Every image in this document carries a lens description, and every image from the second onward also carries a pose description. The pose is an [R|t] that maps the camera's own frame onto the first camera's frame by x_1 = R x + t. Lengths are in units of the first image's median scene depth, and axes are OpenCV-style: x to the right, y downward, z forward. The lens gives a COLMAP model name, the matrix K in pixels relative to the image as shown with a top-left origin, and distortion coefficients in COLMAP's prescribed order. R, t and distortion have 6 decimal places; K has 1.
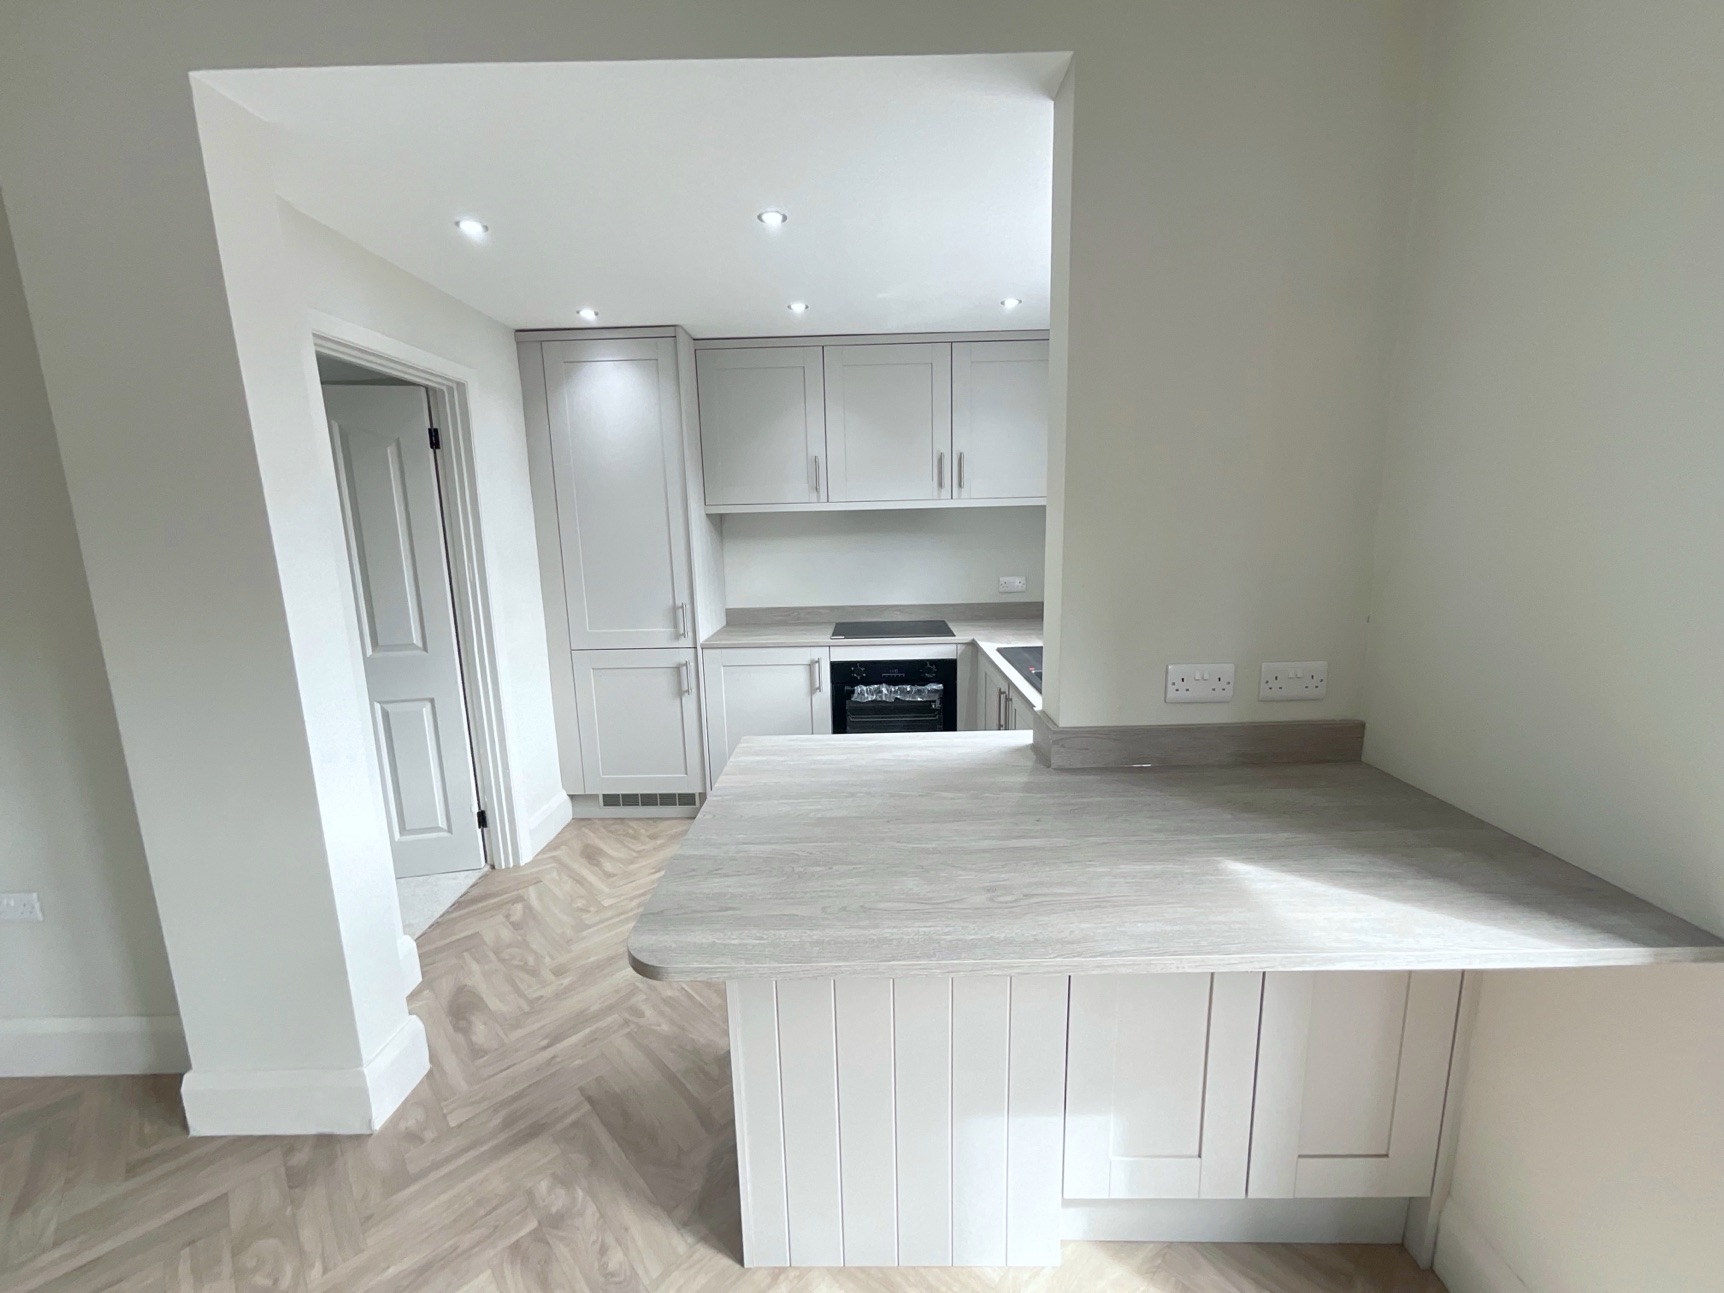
lens RADIAL K [[699.6, 0, 861.3], [0, 699.6, 644.8], [0, 0, 1]] dist [-0.003486, 0.000218]
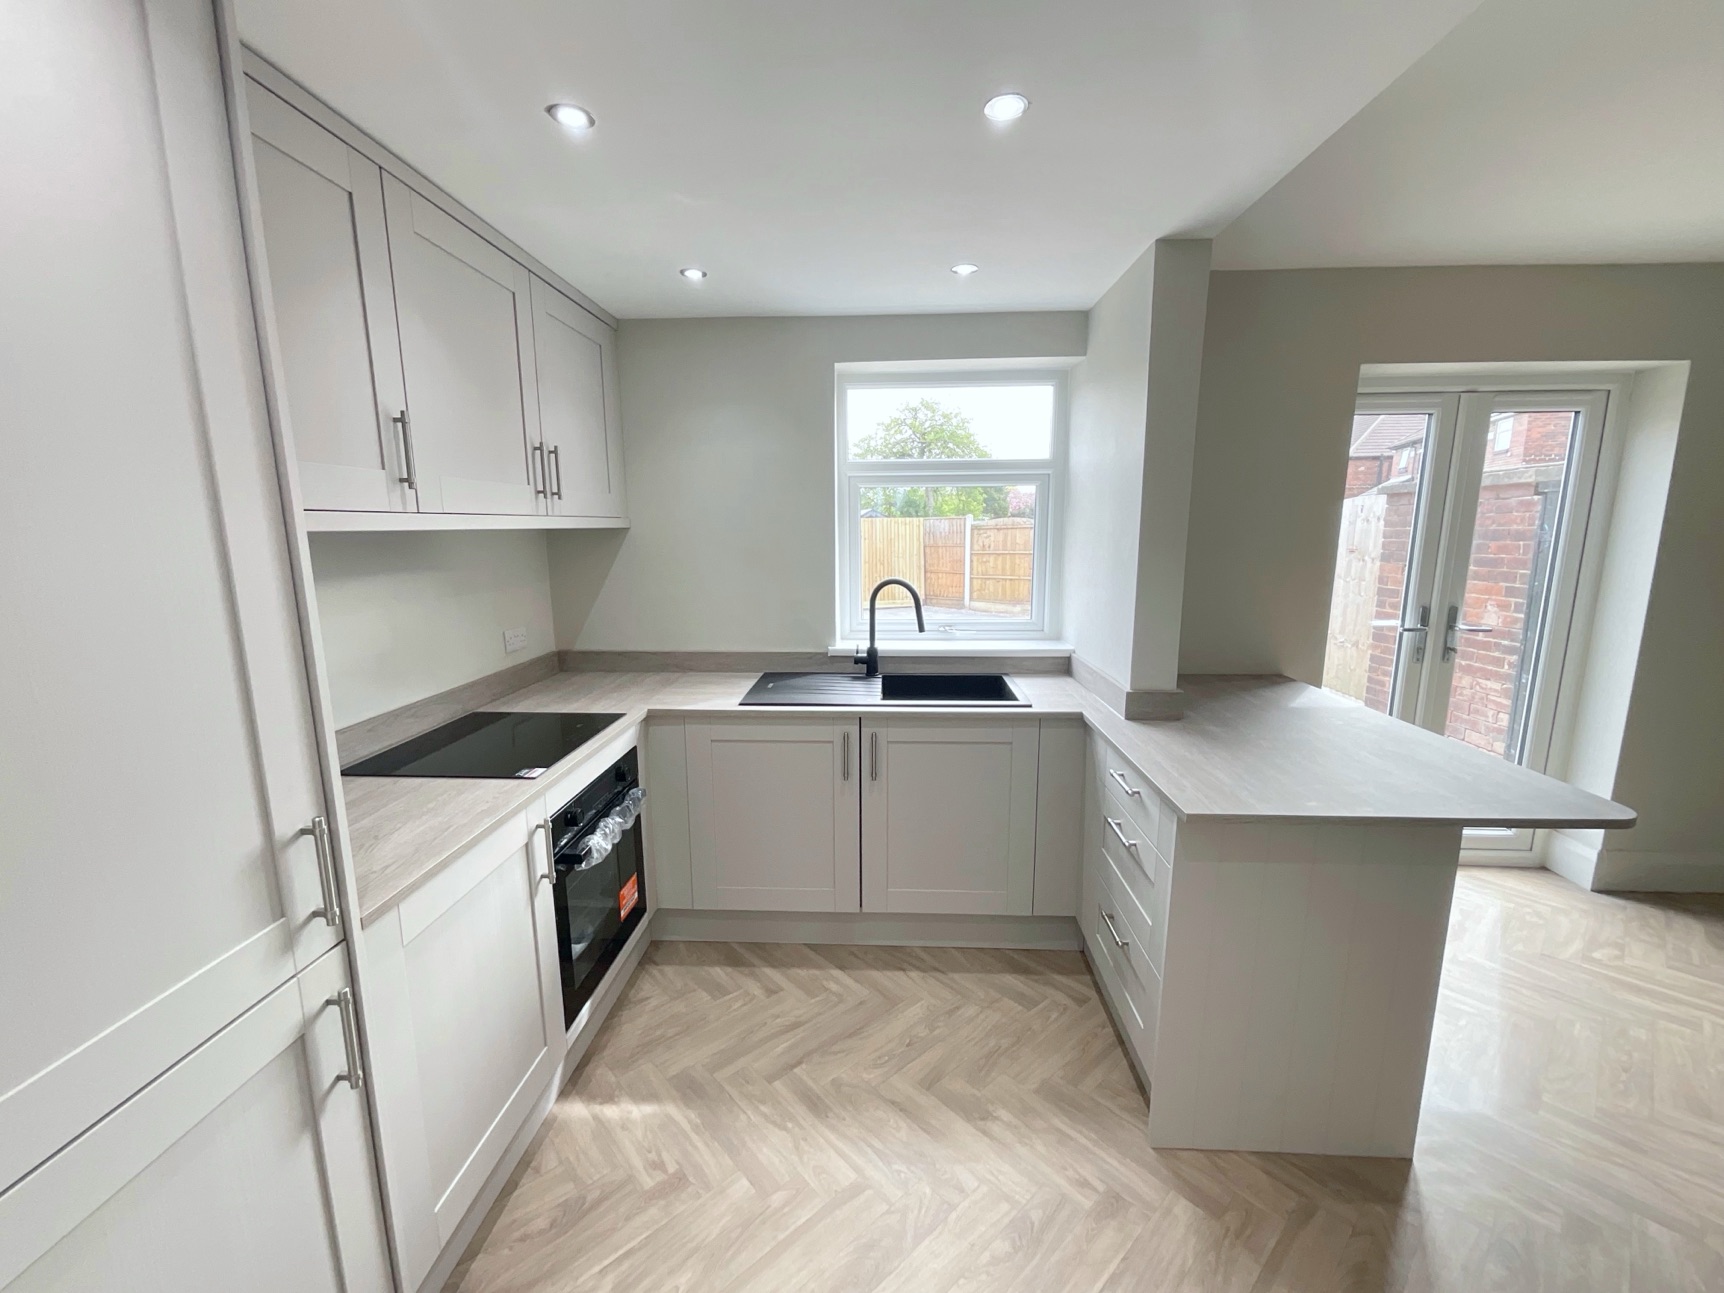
lens RADIAL K [[699.6, 0, 861.3], [0, 699.6, 644.8], [0, 0, 1]] dist [-0.003486, 0.000218]
pose [[0.035132, -0.141819, 0.989269, -0.634041], [0.179844, 0.974617, 0.133332, -0.156599], [-0.983068, 0.173229, 0.059745, 0.853231]]
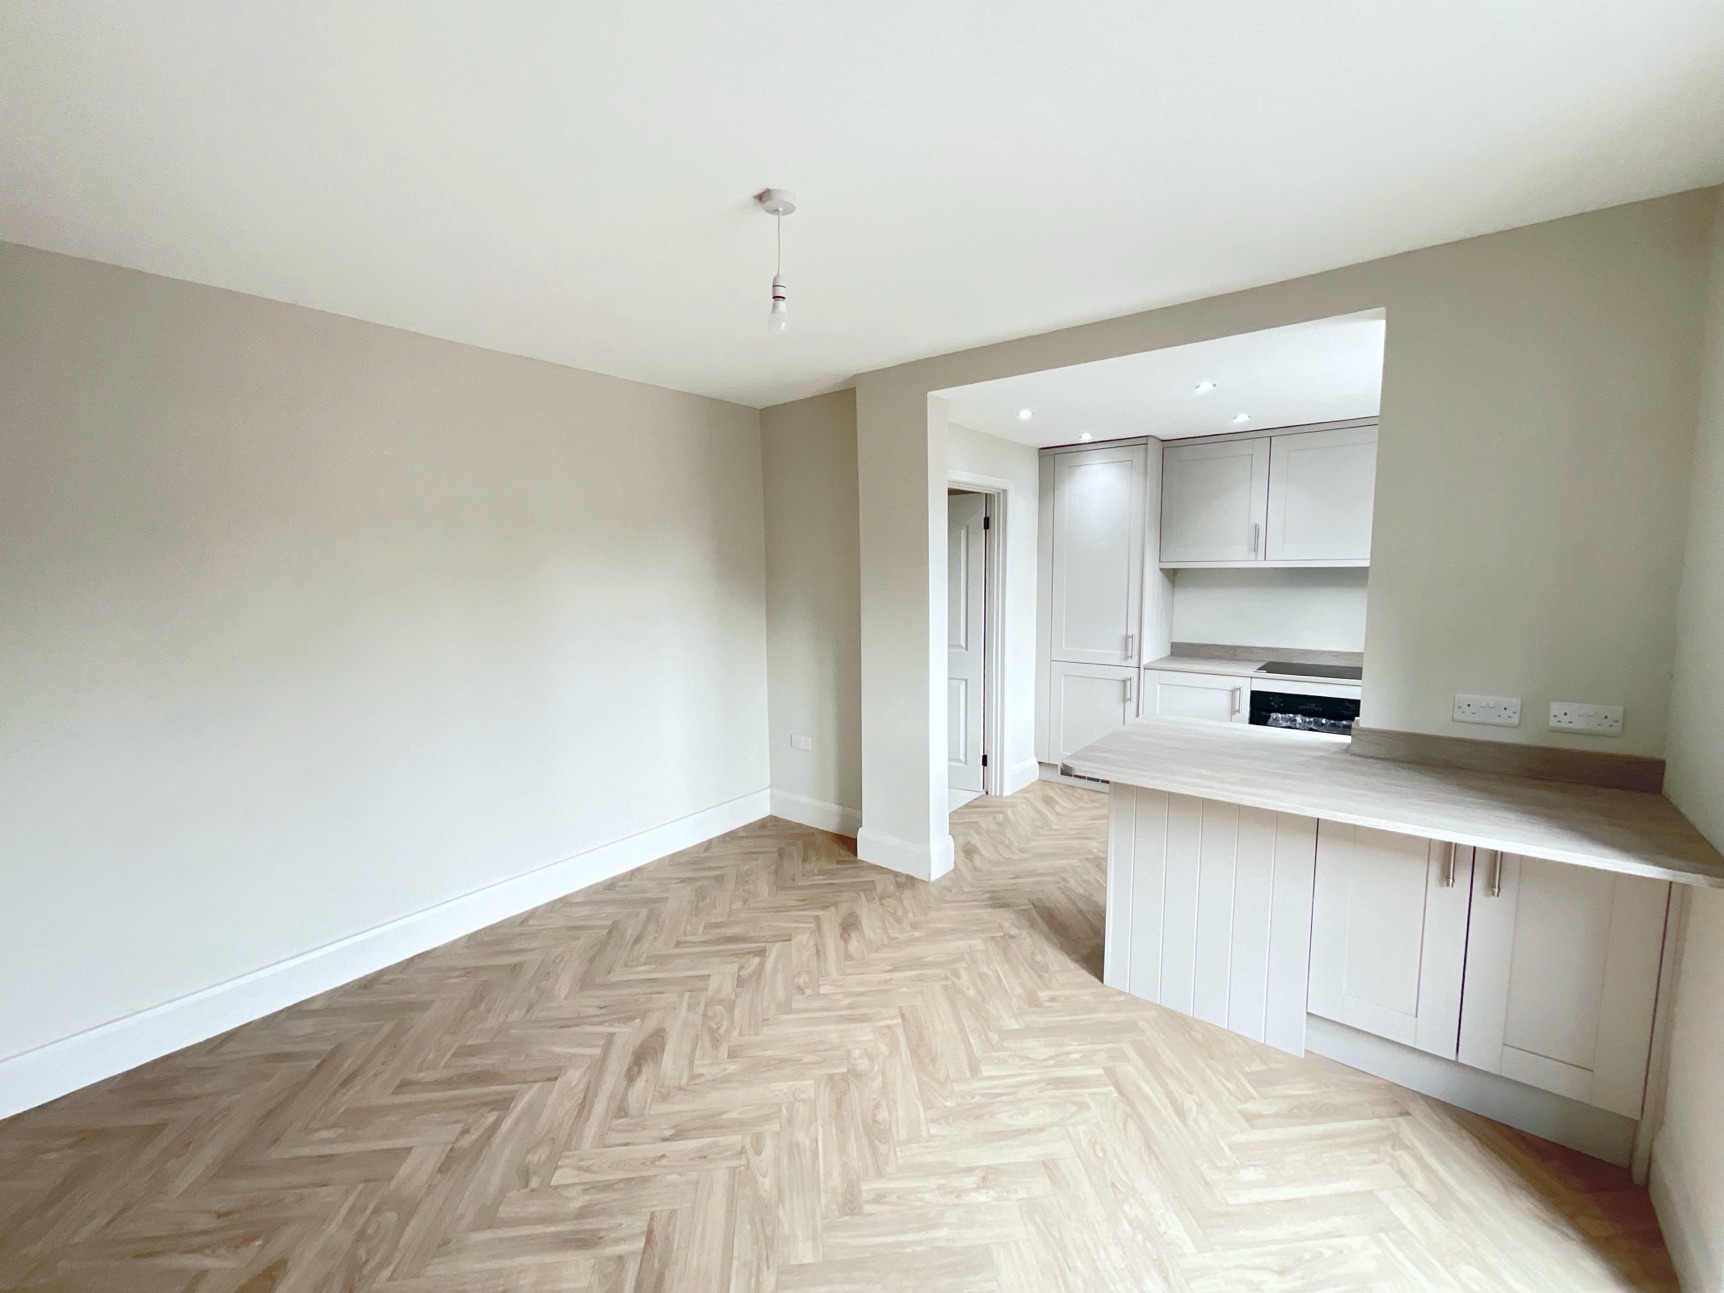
lens RADIAL K [[699.6, 0, 861.3], [0, 699.6, 644.8], [0, 0, 1]] dist [-0.003486, 0.000218]
pose [[0.786715, 0.082584, -0.611767, 0.190272], [-0.115313, 0.993228, -0.014211, 0.048871], [0.606451, 0.081725, 0.790910, -0.459513]]
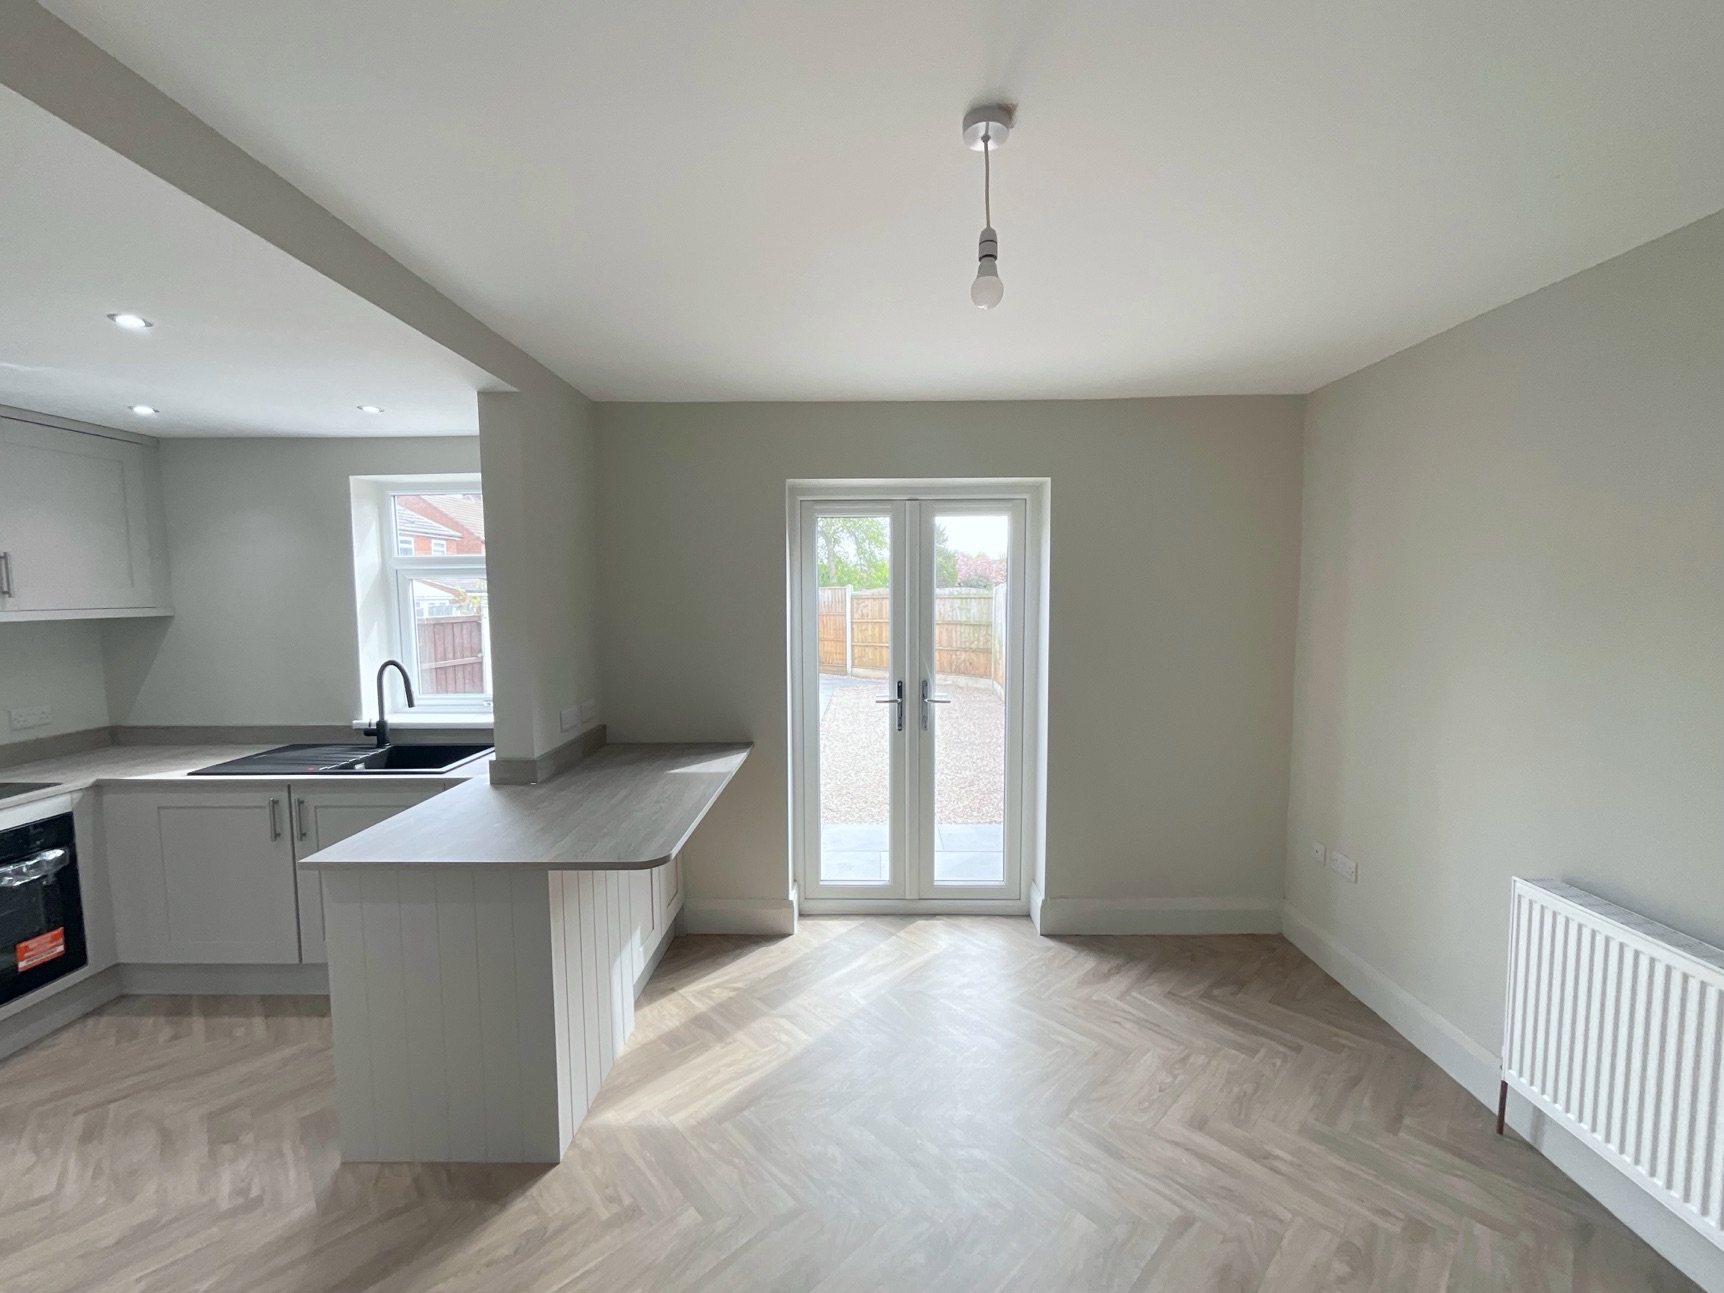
lens RADIAL K [[699.6, 0, 861.3], [0, 699.6, 644.8], [0, 0, 1]] dist [-0.003486, 0.000218]
pose [[-0.001451, -0.050723, 0.998712, -0.760282], [0.180819, 0.982237, 0.050149, -0.051451], [-0.983515, 0.180659, 0.007747, 0.097012]]
